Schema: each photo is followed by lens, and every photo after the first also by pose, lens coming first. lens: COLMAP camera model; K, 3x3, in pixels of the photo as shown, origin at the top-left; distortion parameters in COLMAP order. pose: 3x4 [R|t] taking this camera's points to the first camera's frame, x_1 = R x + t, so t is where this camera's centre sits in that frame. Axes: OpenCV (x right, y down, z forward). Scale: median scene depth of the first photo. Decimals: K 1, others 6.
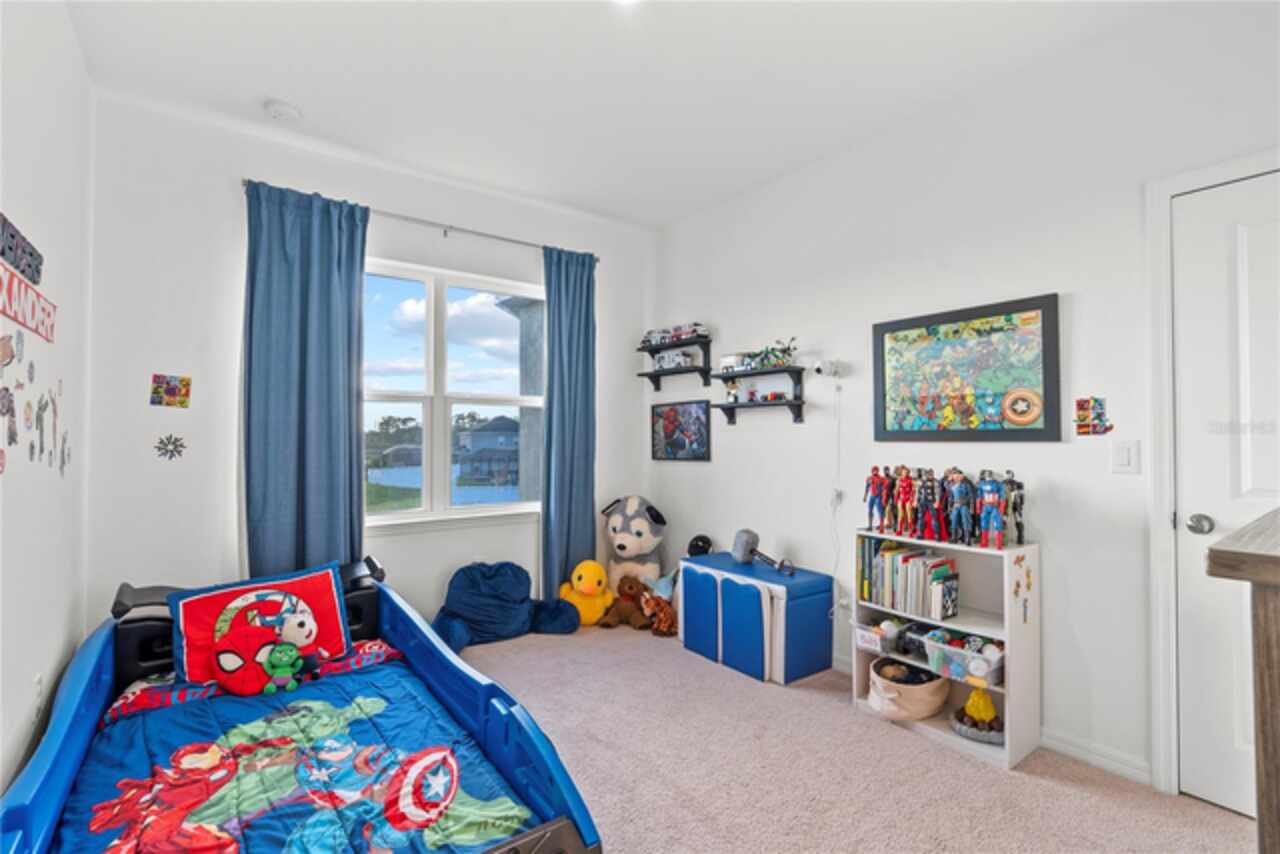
lens RADIAL K [[575.2, 0, 640.0], [0, 575.2, 427.0], [0, 0, 1]] dist [-0.004391, -0.000235]
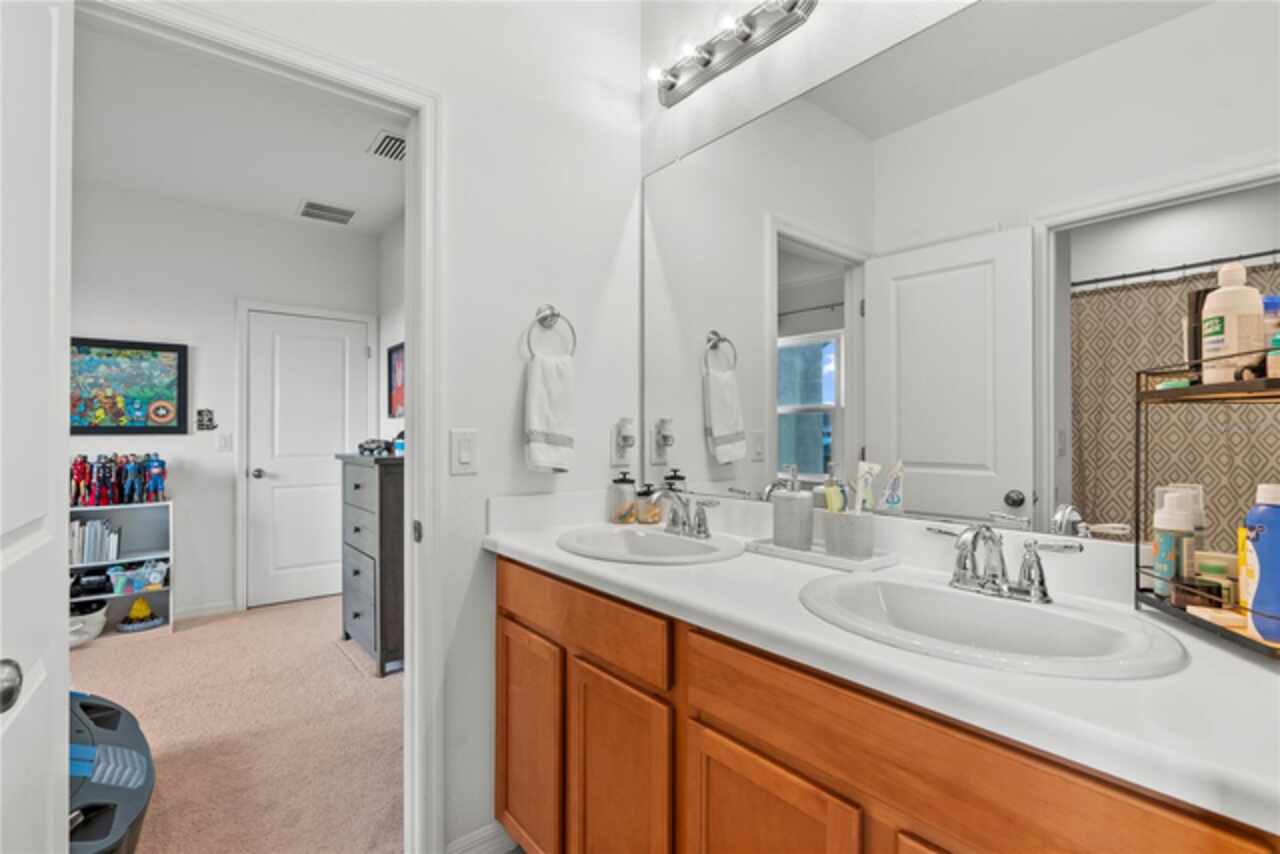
lens RADIAL K [[595.0, 0, 640.0], [0, 595.0, 427.0], [0, 0, 1]] dist [-0.002305, -0.000587]
pose [[-0.041349, 0.007525, 0.999116, -0.954521], [-0.015410, 0.999848, -0.008168, -0.001514], [-0.999026, -0.015734, -0.041227, -0.223461]]
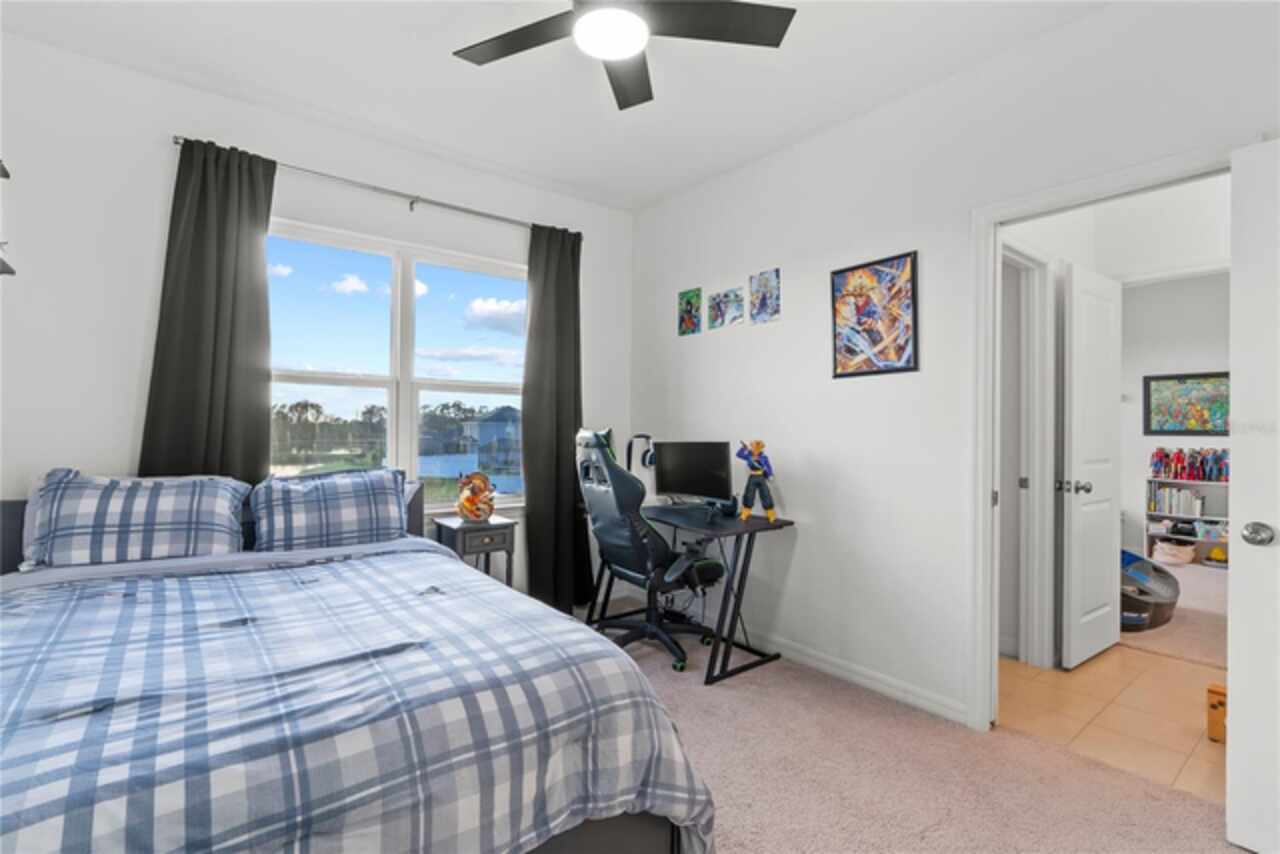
lens RADIAL K [[624.0, 0, 640.0], [0, 624.0, 427.0], [0, 0, 1]] dist [0.018466, -0.000360]
pose [[0.997347, 0.006507, 0.072507, -1.708867], [-0.007632, 0.999854, 0.015258, -0.027375], [-0.072398, -0.015770, 0.997251, -1.201349]]
